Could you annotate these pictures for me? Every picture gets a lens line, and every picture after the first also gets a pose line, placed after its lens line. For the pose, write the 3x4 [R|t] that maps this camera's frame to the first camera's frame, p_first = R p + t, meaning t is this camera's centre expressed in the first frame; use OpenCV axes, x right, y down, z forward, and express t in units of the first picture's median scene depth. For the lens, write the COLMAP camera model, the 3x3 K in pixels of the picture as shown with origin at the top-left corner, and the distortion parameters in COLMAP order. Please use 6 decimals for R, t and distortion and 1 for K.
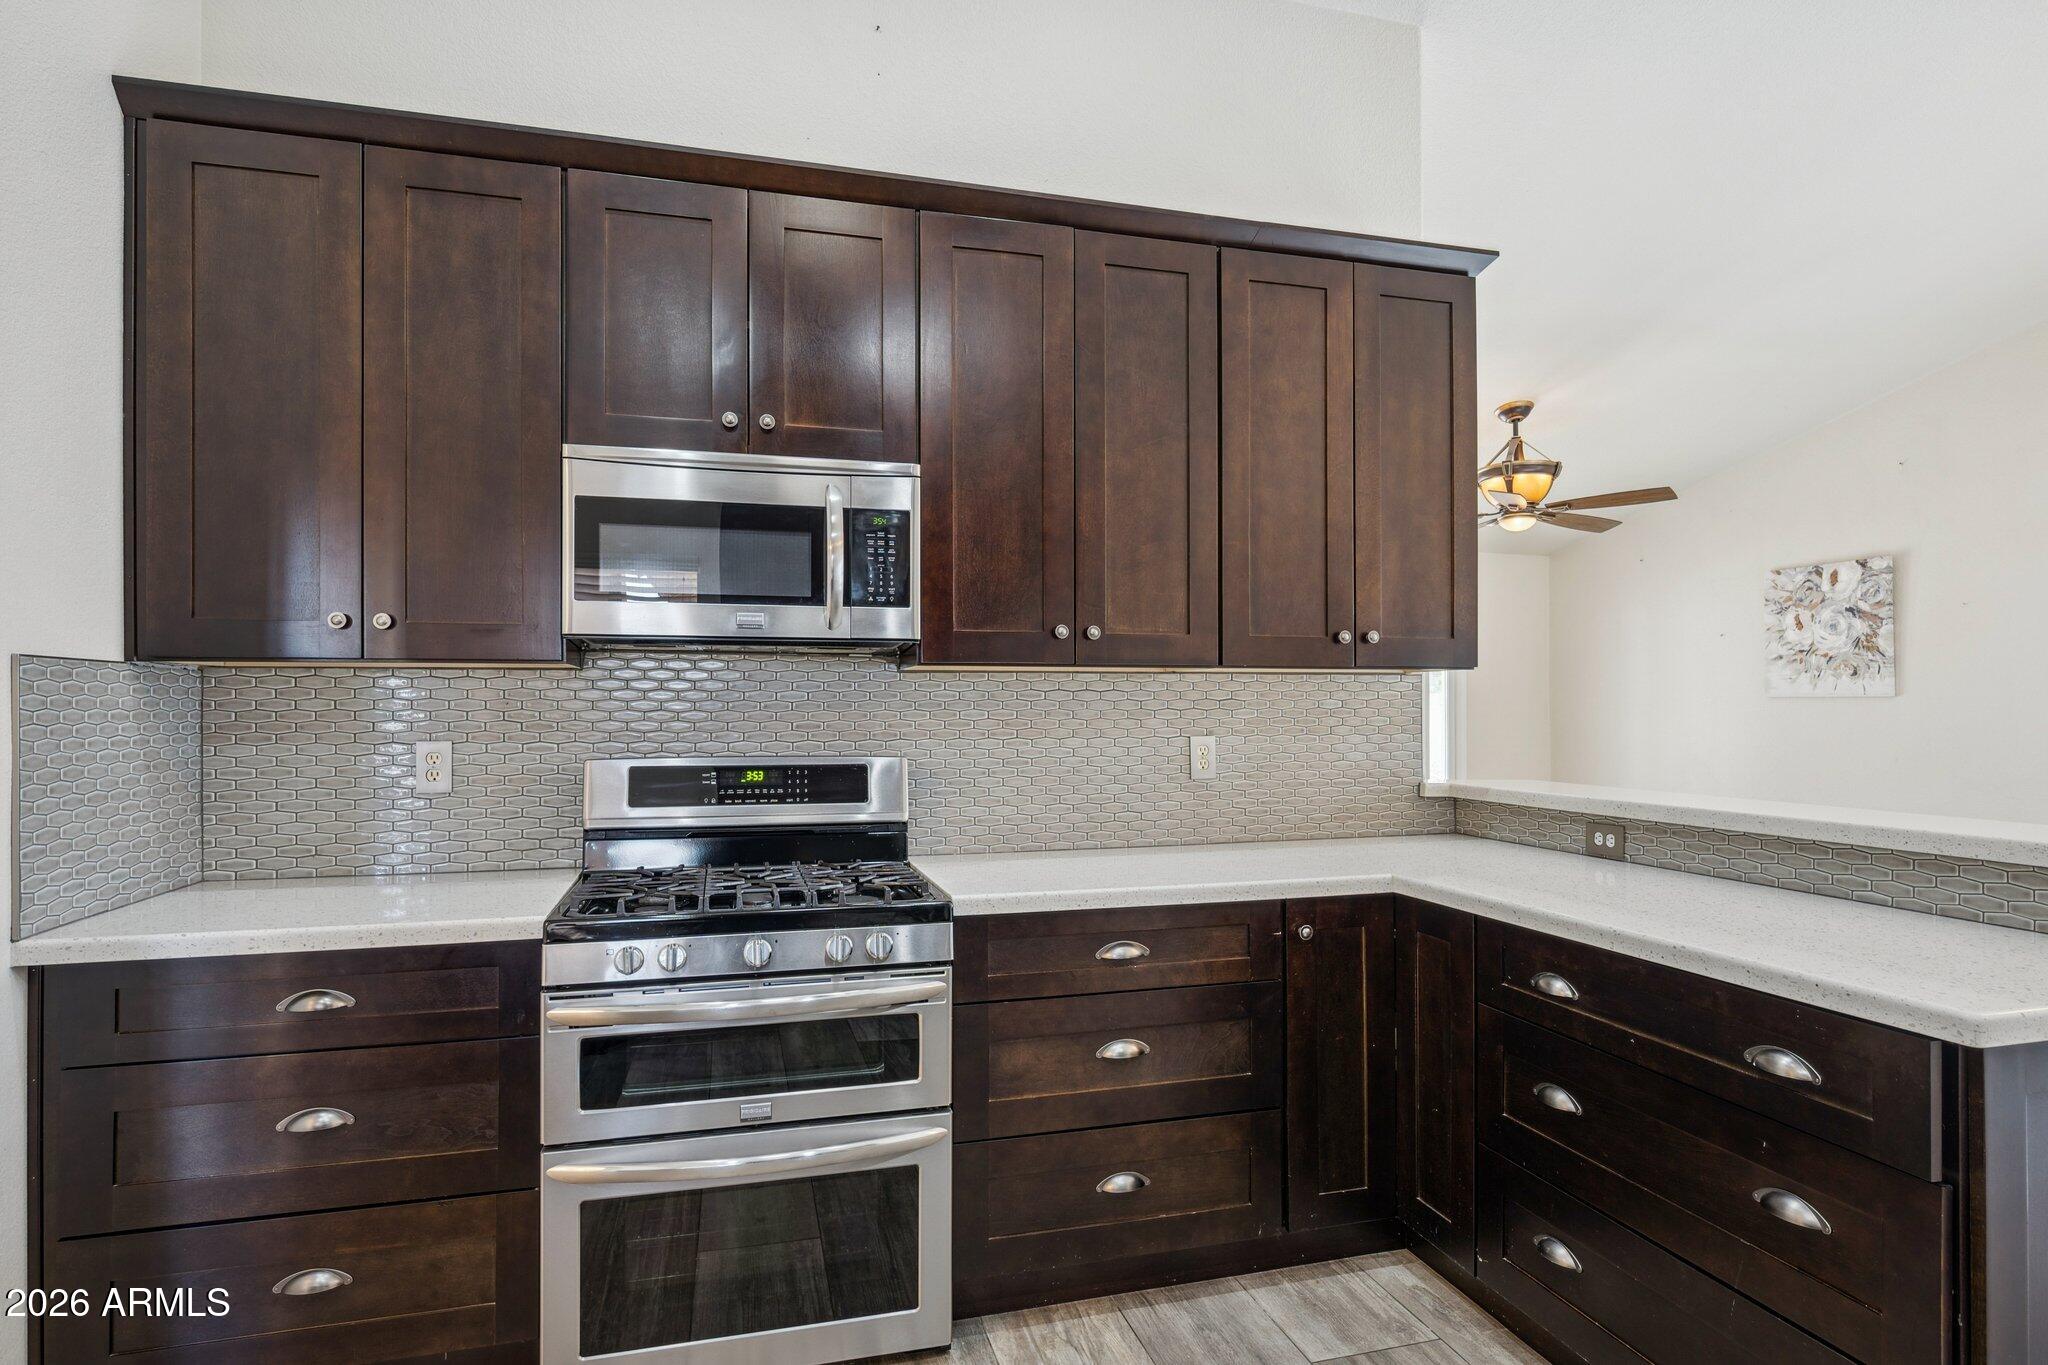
lens RADIAL K [[1100.0, 0, 1012.8], [0, 1100.0, 703.0], [0, 0, 1]] dist [-0.003261, -0.000197]
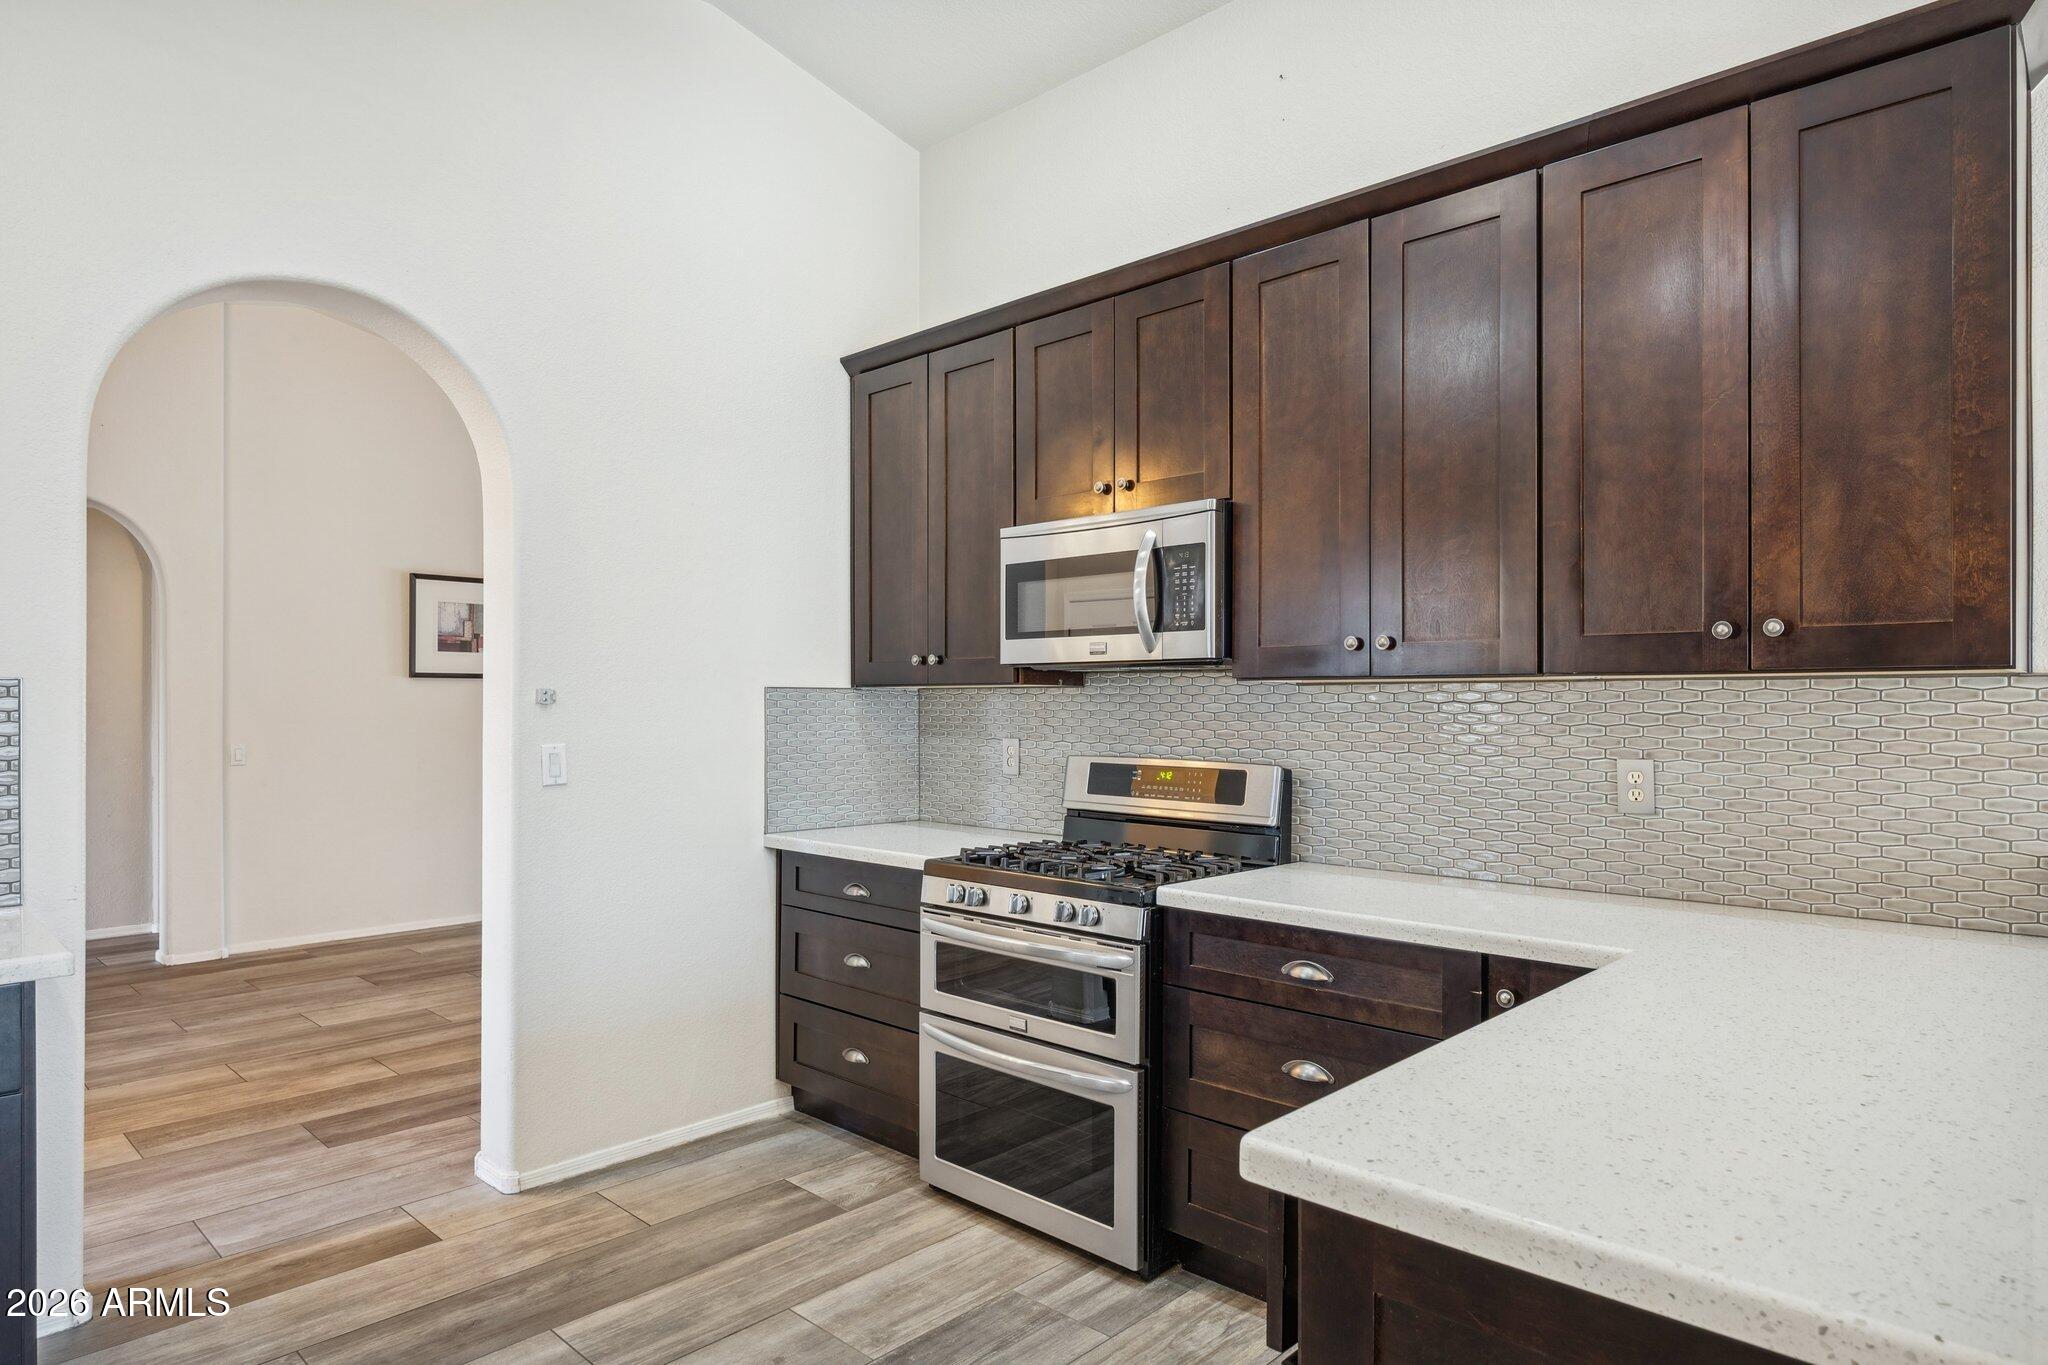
lens RADIAL K [[1162.1, 0, 1035.0], [0, 1162.1, 711.5], [0, 0, 1]] dist [-0.000235, -0.011113]
pose [[0.525299, 0.007206, -0.850887, 0.819526], [-0.001467, 0.999970, 0.007563, -0.012909], [0.850916, -0.002725, 0.525294, 0.240240]]
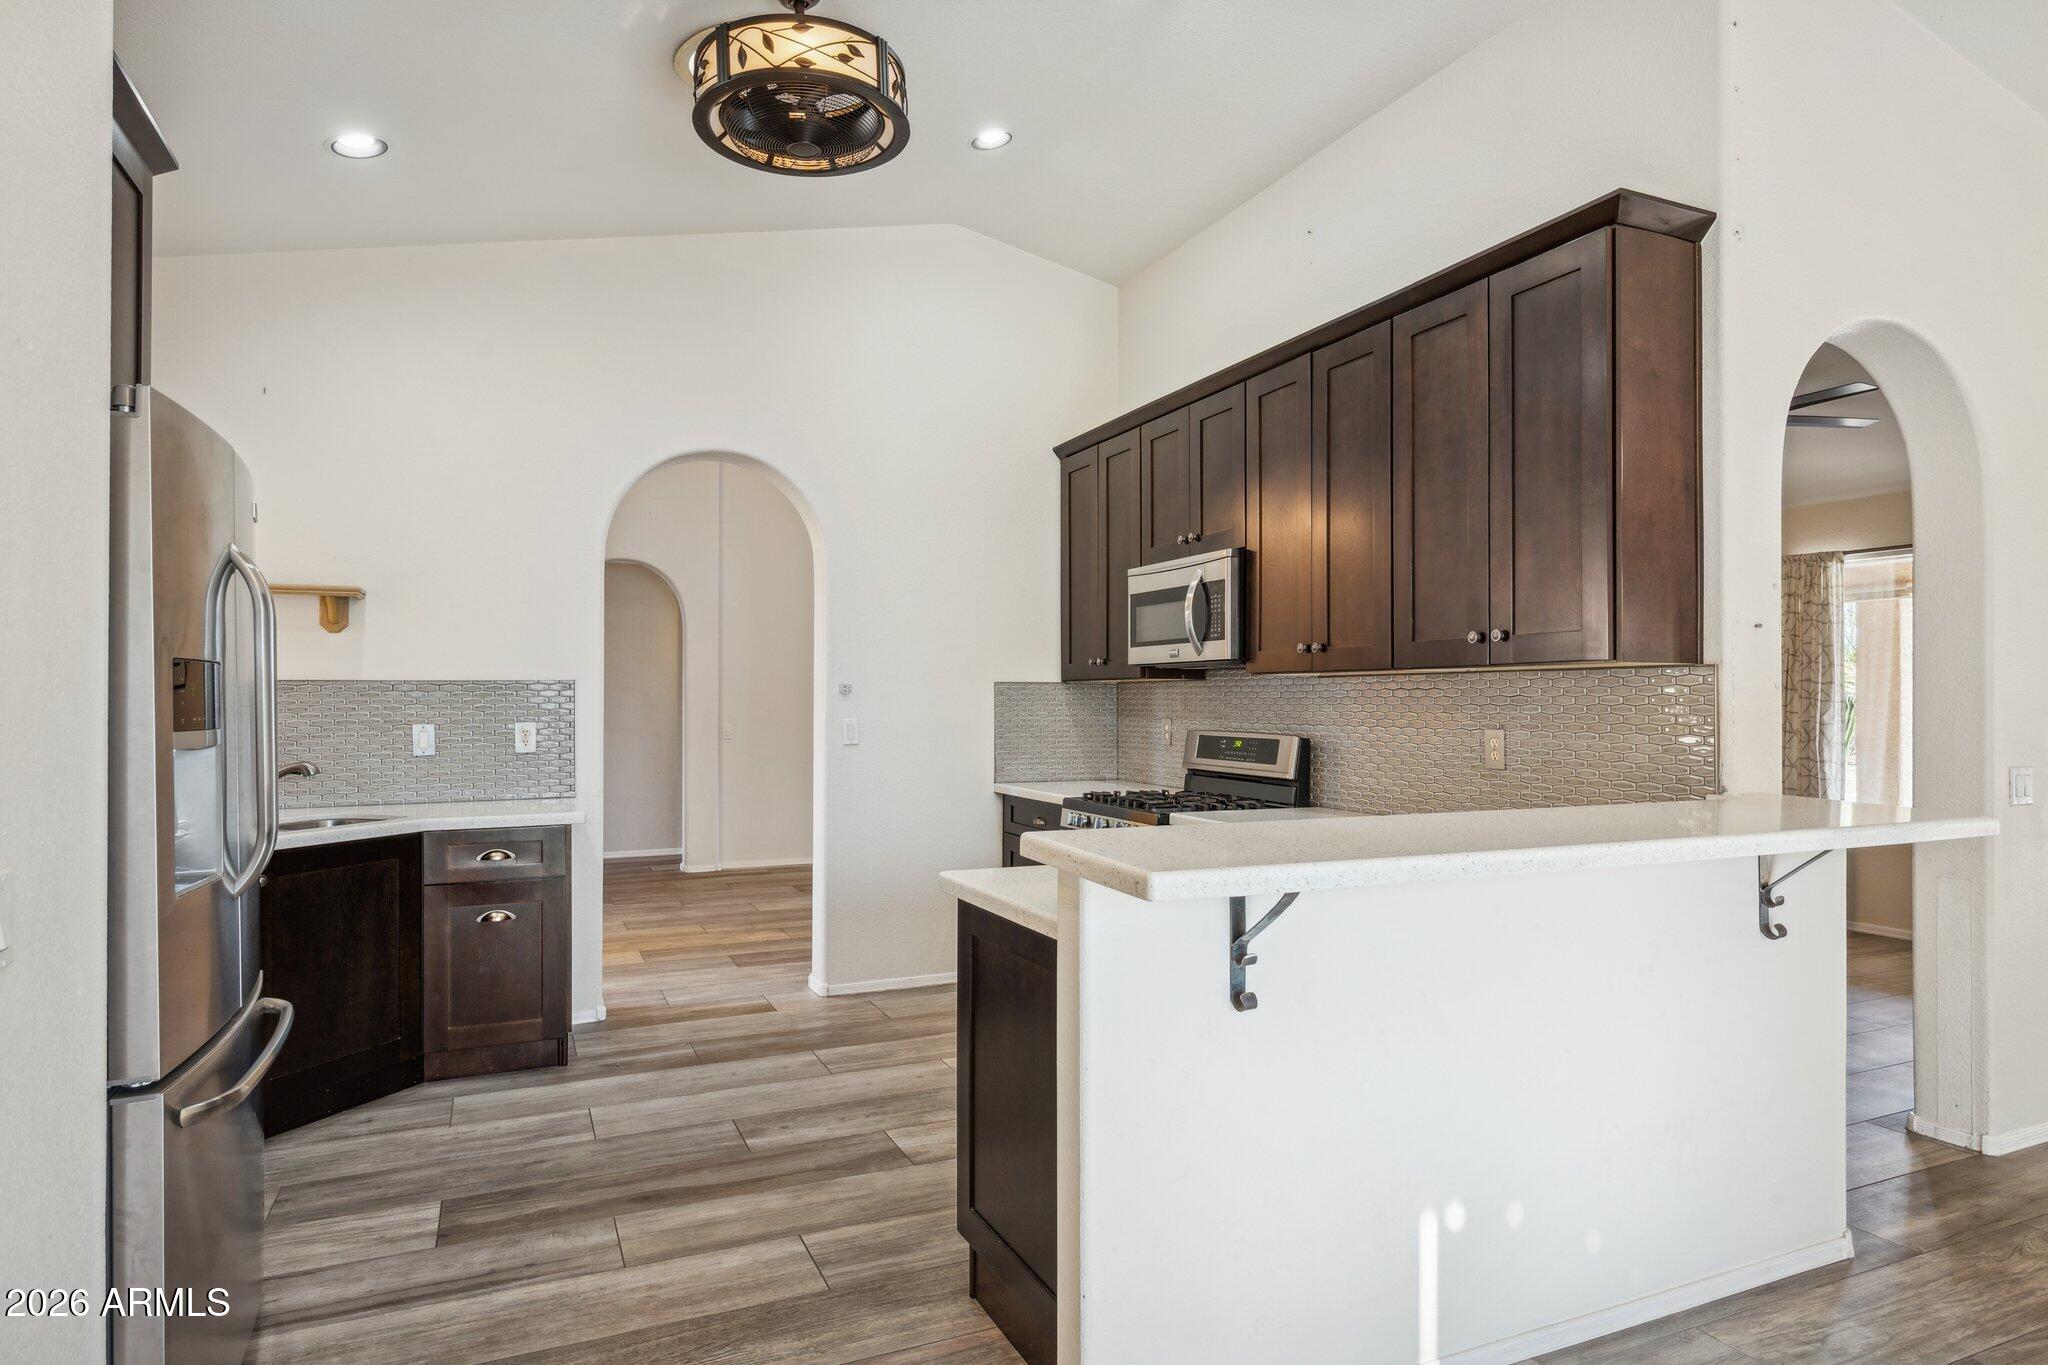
lens RADIAL K [[1162.1, 0, 1016.5], [0, 1162.1, 682.4], [0, 0, 1]] dist [-0.000235, -0.011113]
pose [[0.146909, -0.009224, -0.989107, 1.540358], [0.010575, 0.999914, -0.007754, -0.015762], [0.989094, -0.009321, 0.146994, 0.456786]]
